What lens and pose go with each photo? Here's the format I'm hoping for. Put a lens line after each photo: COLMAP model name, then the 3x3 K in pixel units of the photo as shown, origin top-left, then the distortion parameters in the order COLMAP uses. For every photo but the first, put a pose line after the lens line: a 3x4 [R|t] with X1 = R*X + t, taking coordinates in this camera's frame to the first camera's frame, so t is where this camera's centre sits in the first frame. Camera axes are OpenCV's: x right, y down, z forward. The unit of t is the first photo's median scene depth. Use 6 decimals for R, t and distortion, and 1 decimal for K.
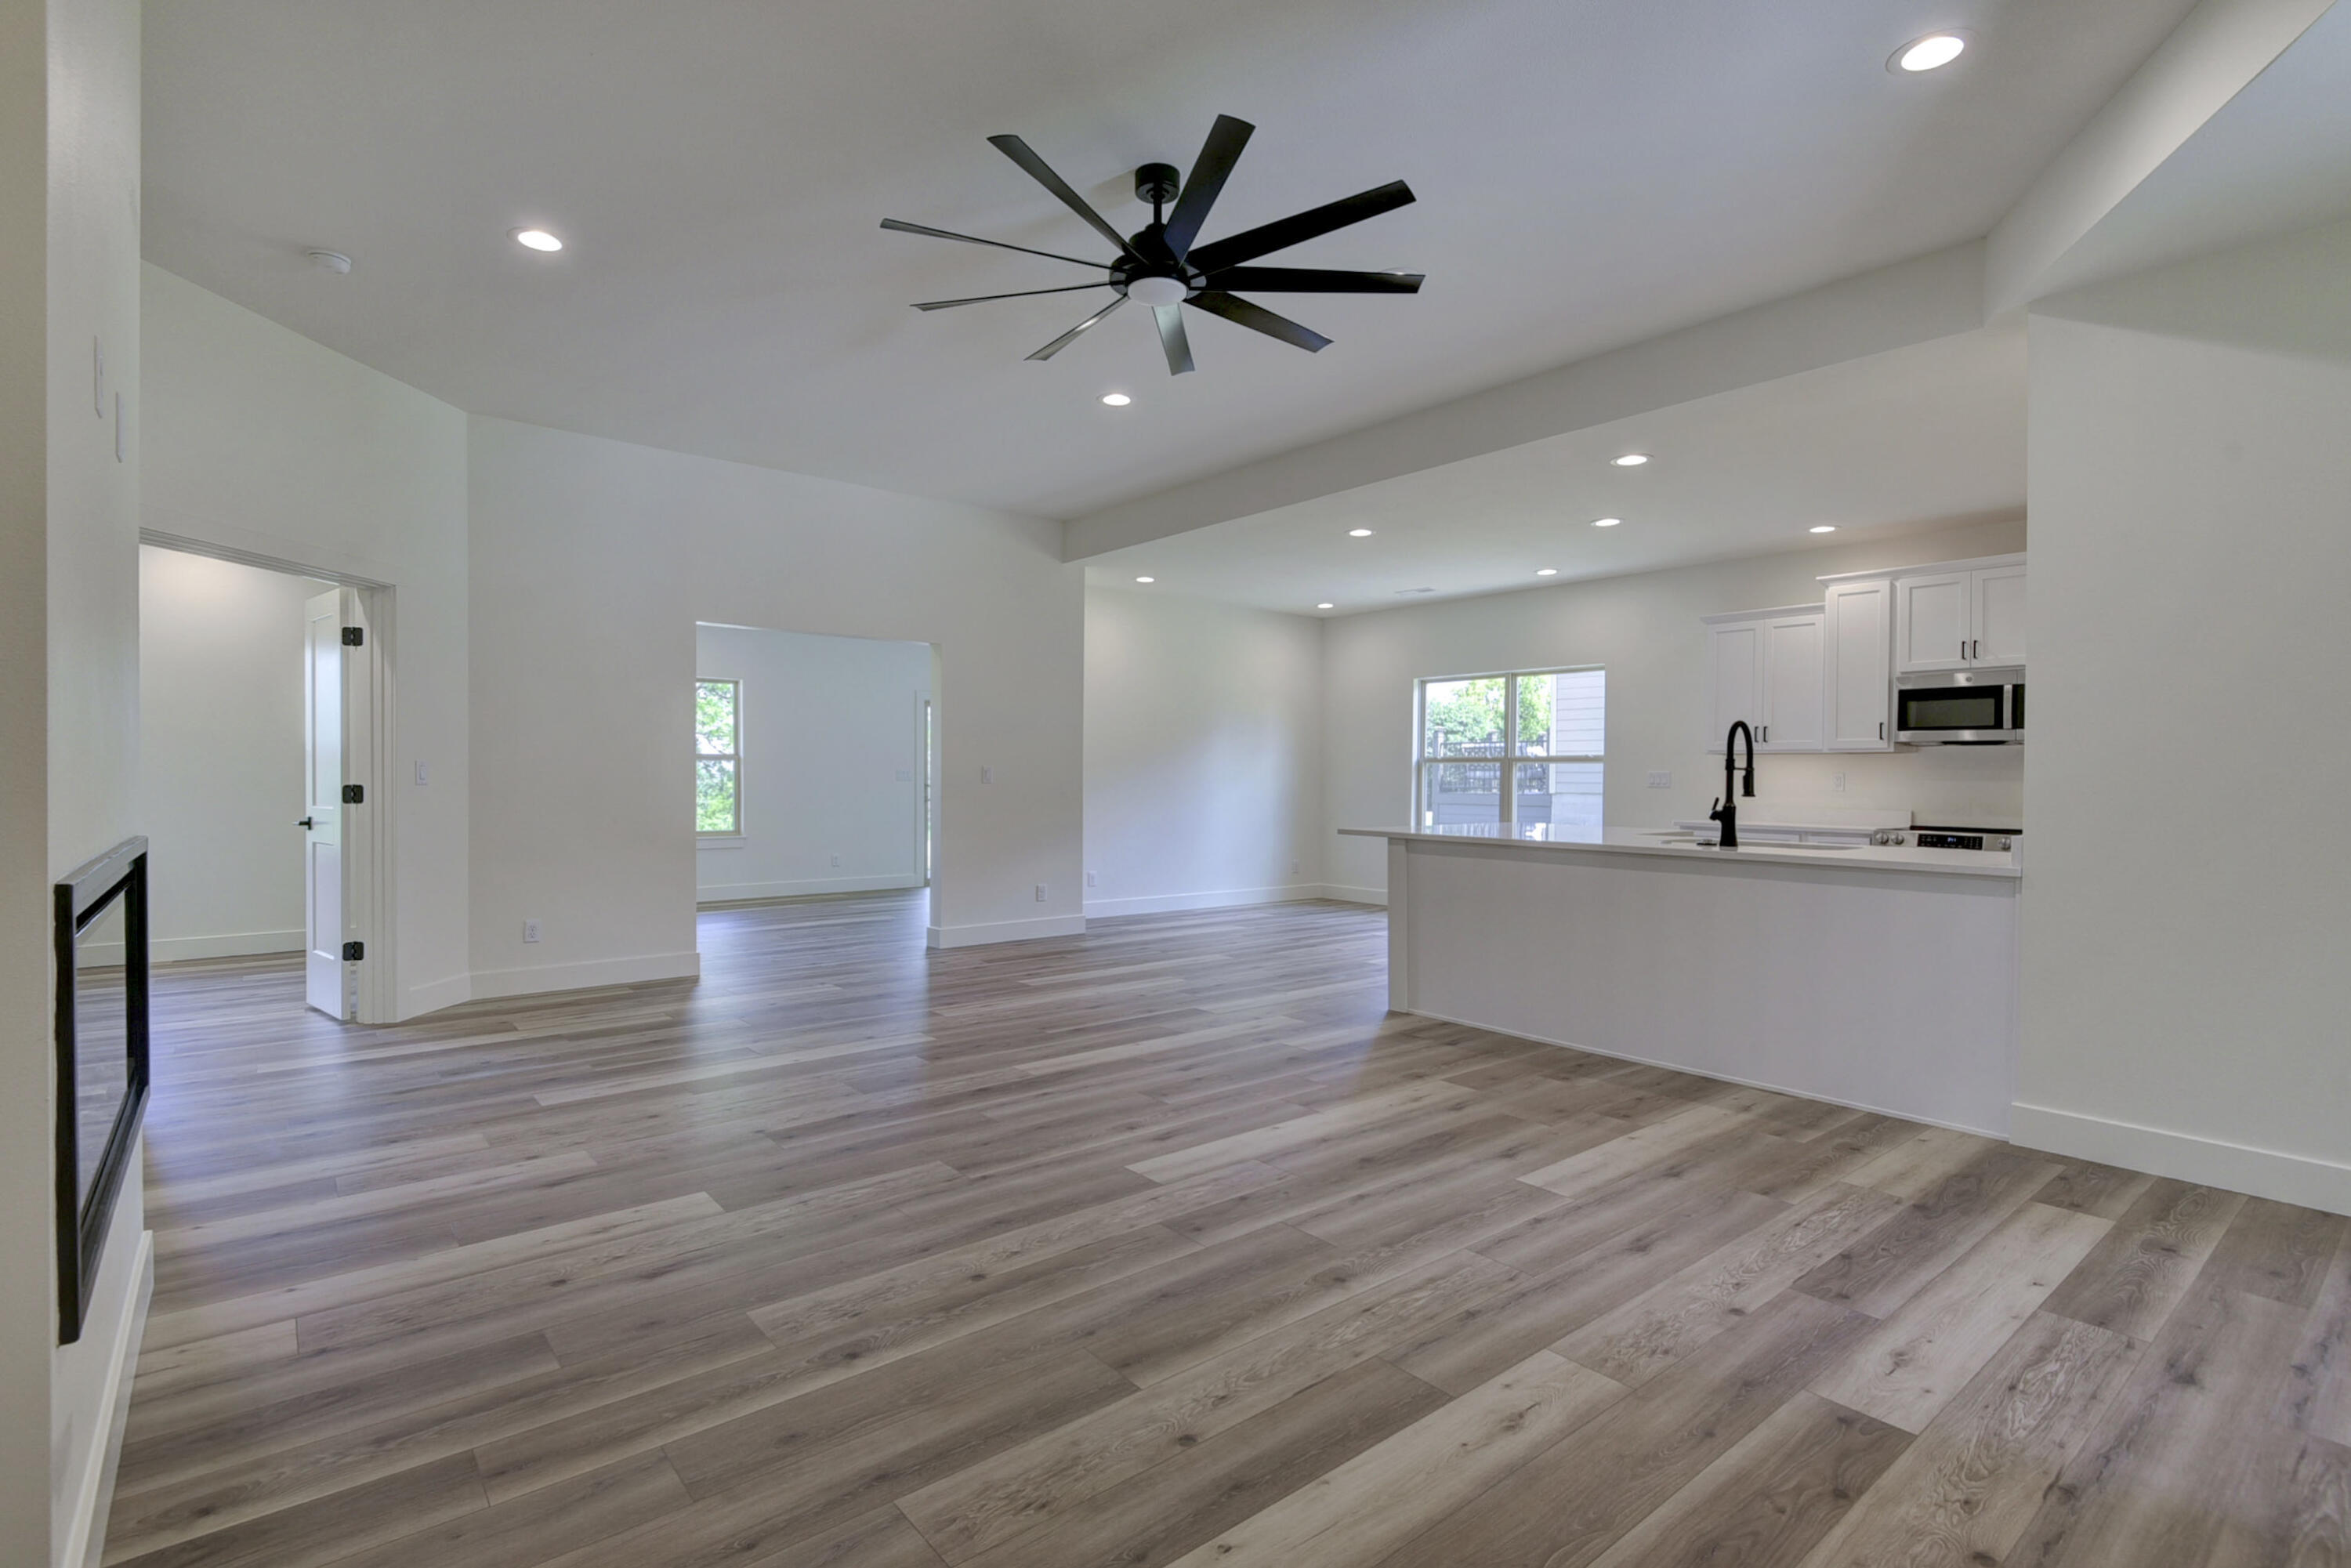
lens RADIAL K [[1111.6, 0, 1171.9], [0, 1111.6, 781.5], [0, 0, 1]] dist [0.015697, -0.013739]
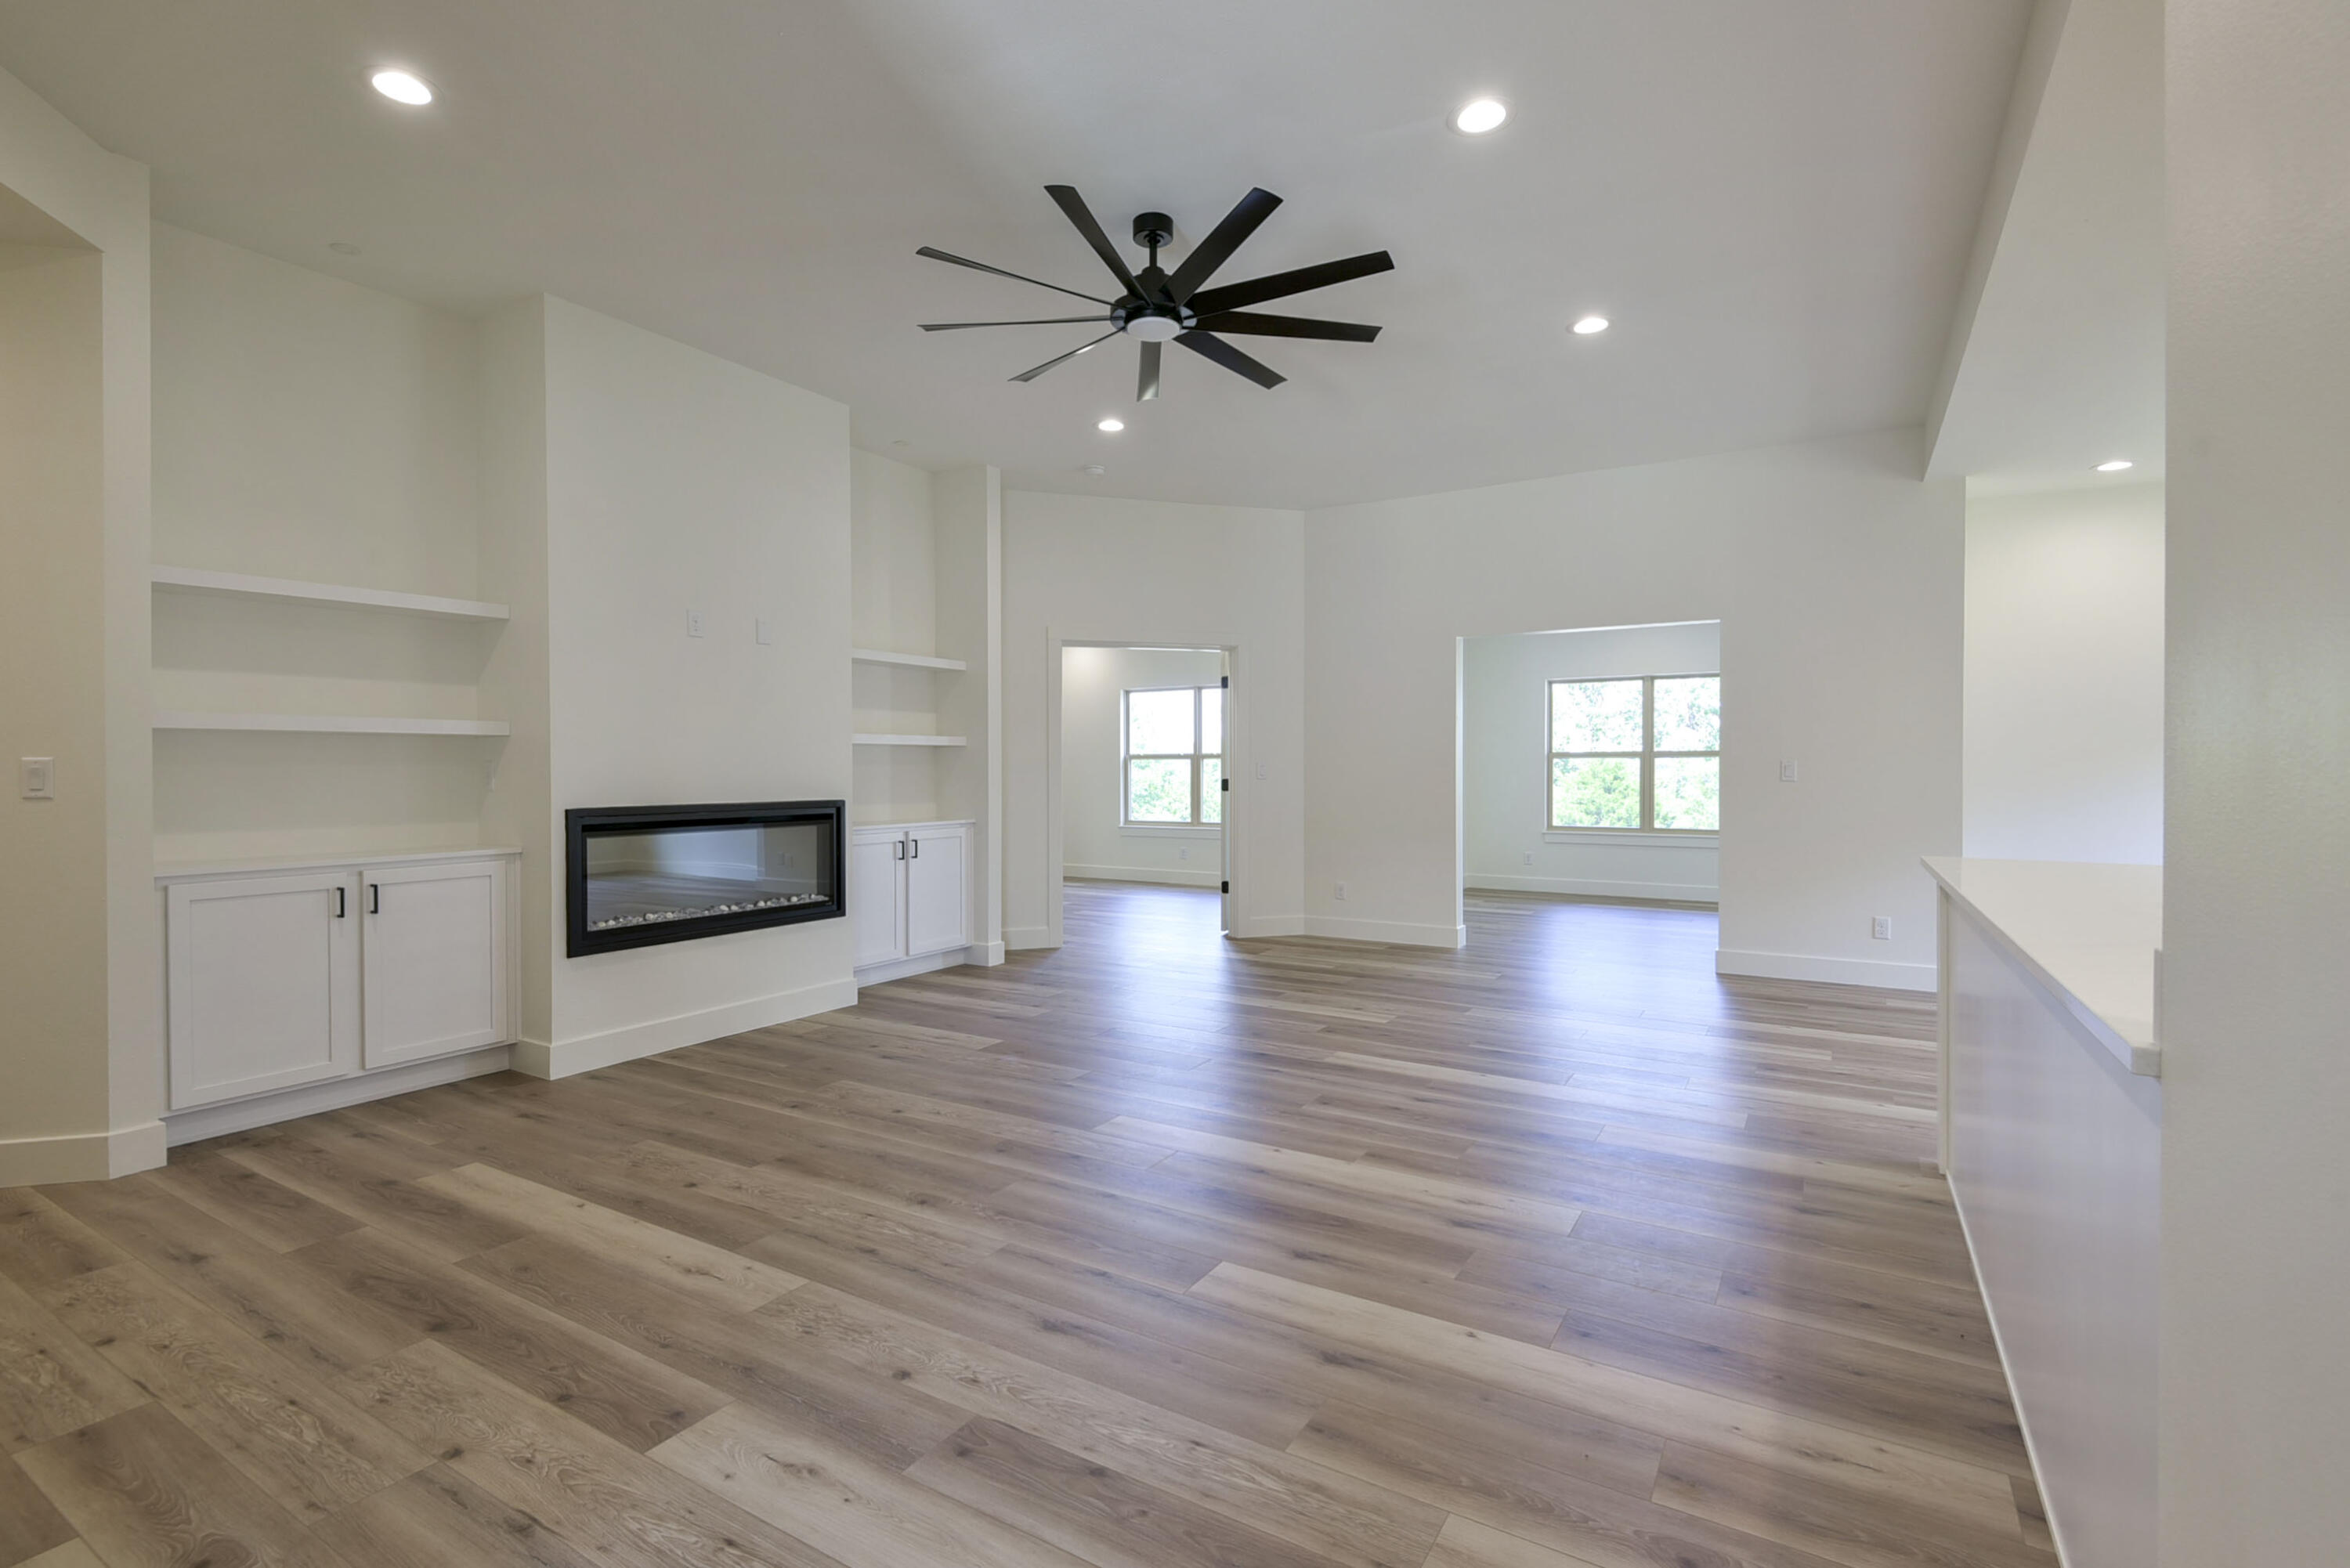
lens RADIAL K [[1111.1, 0, 1171.4], [0, 1111.1, 781.5], [0, 0, 1]] dist [0.015697, -0.013739]
pose [[0.323249, 0.009125, -0.946270, 1.322069], [-0.007954, 0.999944, 0.006926, -0.005912], [0.946281, 0.005288, 0.323303, 0.854518]]
